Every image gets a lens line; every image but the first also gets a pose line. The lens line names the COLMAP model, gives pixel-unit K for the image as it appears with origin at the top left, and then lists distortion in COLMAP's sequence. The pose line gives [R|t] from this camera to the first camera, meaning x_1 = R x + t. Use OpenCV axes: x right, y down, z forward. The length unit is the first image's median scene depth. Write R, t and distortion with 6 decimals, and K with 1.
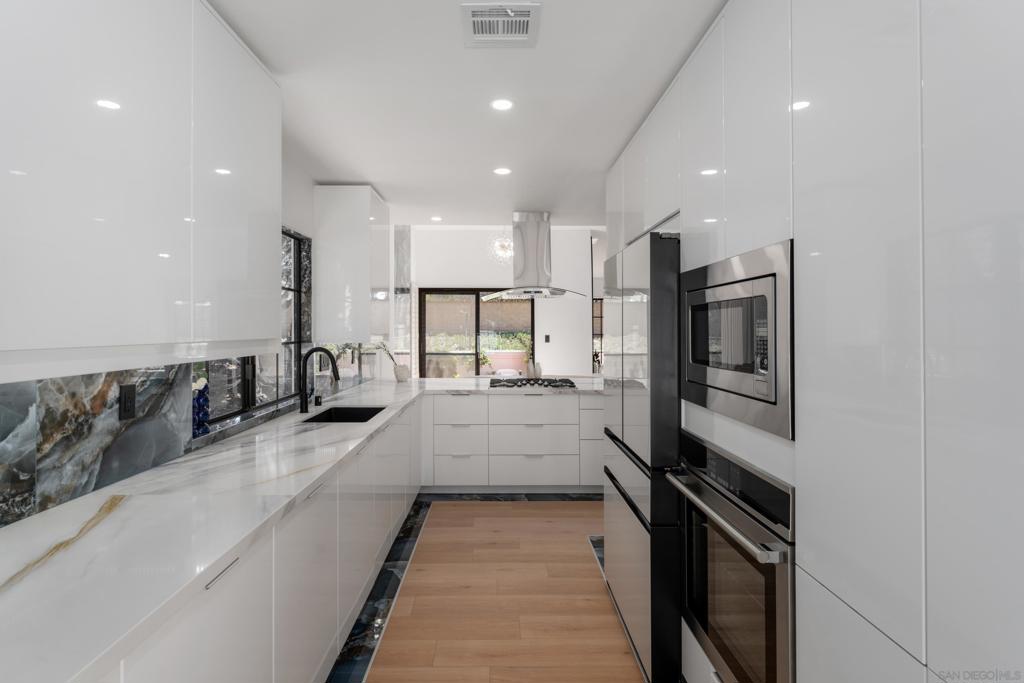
lens RADIAL K [[528.7, 0, 510.1], [0, 528.7, 327.4], [0, 0, 1]] dist [0.000484, 0.000115]
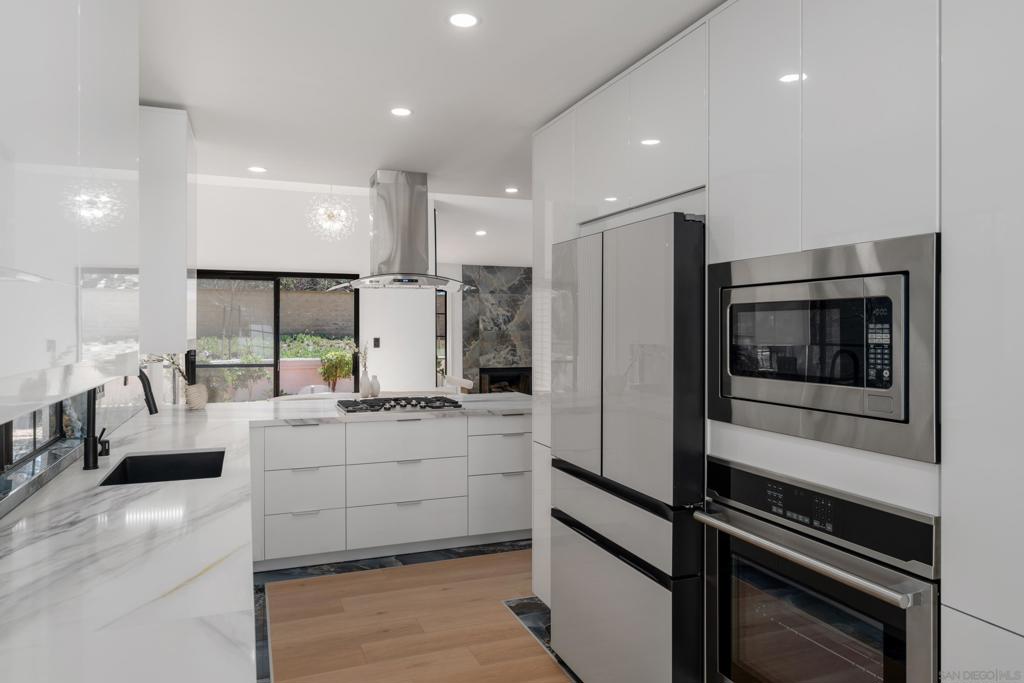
lens RADIAL K [[682.9, 0, 513.9], [0, 682.9, 328.7], [0, 0, 1]] dist [0.000666, 0.002094]
pose [[0.933477, -0.001646, 0.358633, -0.202261], [-0.000073, 0.999989, 0.004778, -0.005519], [-0.358636, -0.004487, 0.933467, 0.076043]]
